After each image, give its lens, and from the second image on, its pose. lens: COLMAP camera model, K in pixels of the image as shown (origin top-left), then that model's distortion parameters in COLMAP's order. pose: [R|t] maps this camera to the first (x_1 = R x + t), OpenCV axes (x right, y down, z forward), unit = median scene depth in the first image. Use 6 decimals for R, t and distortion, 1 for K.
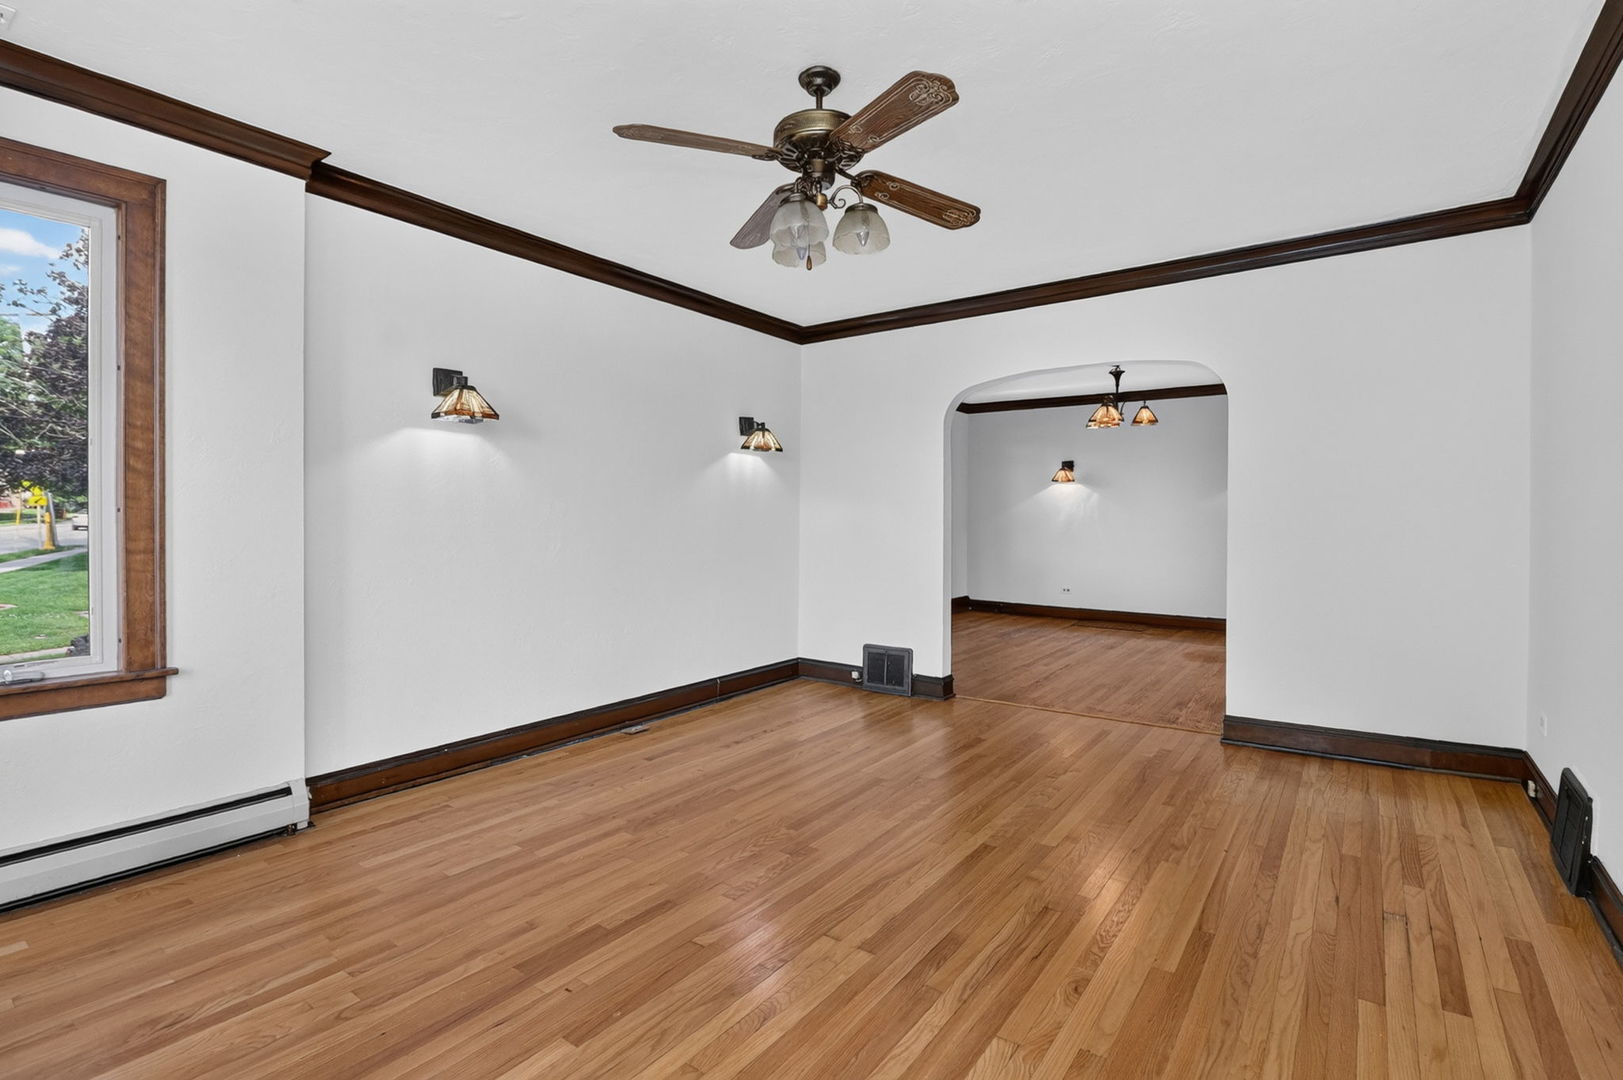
lens RADIAL K [[760.4, 0, 812.0], [0, 760.4, 509.3], [0, 0, 1]] dist [-0.001755, -0.000373]
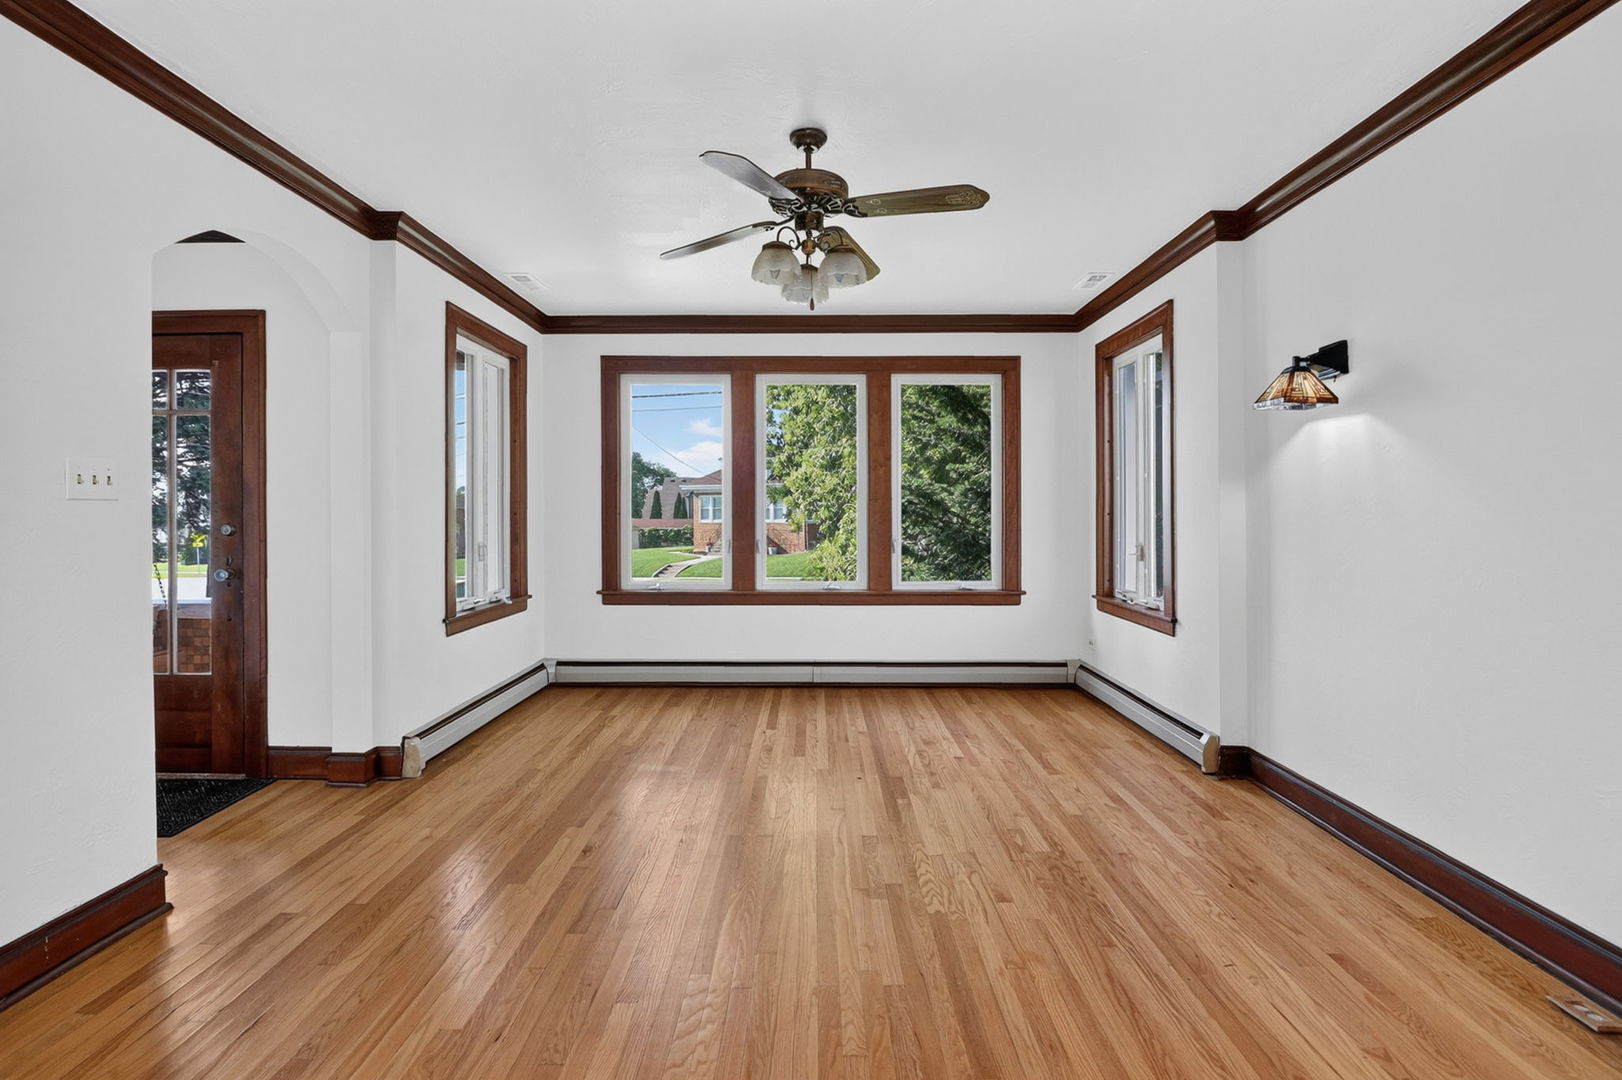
lens RADIAL K [[760.0, 0, 811.5], [0, 760.0, 509.3], [0, 0, 1]] dist [-0.001755, -0.000373]
pose [[-0.805754, 0.004355, -0.592235, 0.575488], [0.006052, 0.999981, -0.000881, -0.005732], [0.592220, -0.004294, -0.805765, 1.641533]]
